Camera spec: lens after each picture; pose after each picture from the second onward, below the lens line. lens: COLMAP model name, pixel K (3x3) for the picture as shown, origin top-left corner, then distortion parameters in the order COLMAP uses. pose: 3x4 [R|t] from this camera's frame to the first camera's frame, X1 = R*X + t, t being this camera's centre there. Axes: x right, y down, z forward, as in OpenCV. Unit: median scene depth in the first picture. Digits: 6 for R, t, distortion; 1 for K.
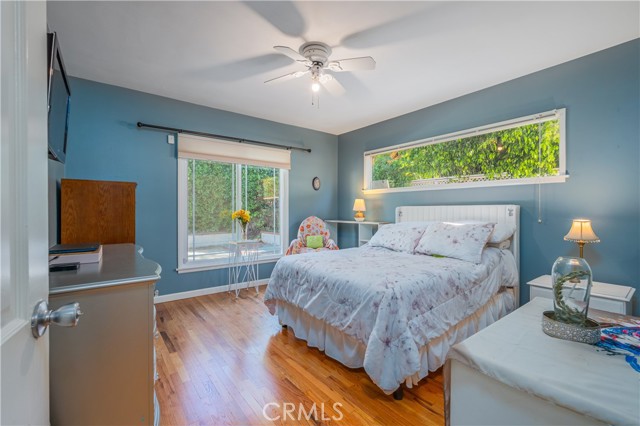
lens RADIAL K [[281.8, 0, 321.8], [0, 281.8, 211.5], [0, 0, 1]] dist [0.001958, -0.000274]
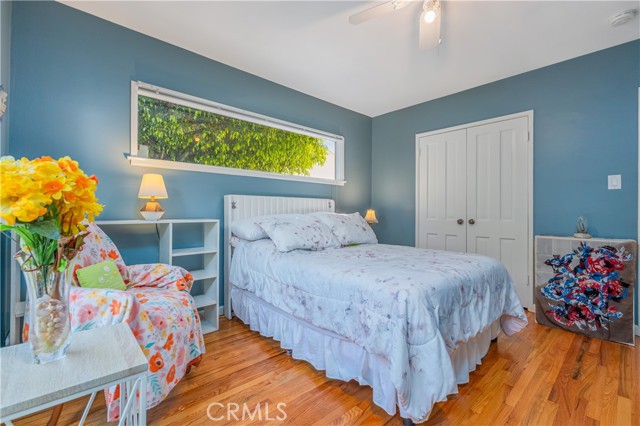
lens RADIAL K [[281.8, 0, 321.8], [0, 281.8, 211.5], [0, 0, 1]] dist [0.001958, -0.000274]
pose [[-0.077833, -0.001231, 0.996966, -0.412412], [-0.001687, 0.999998, 0.001103, 0.020965], [-0.996965, -0.001596, -0.077835, 0.794415]]
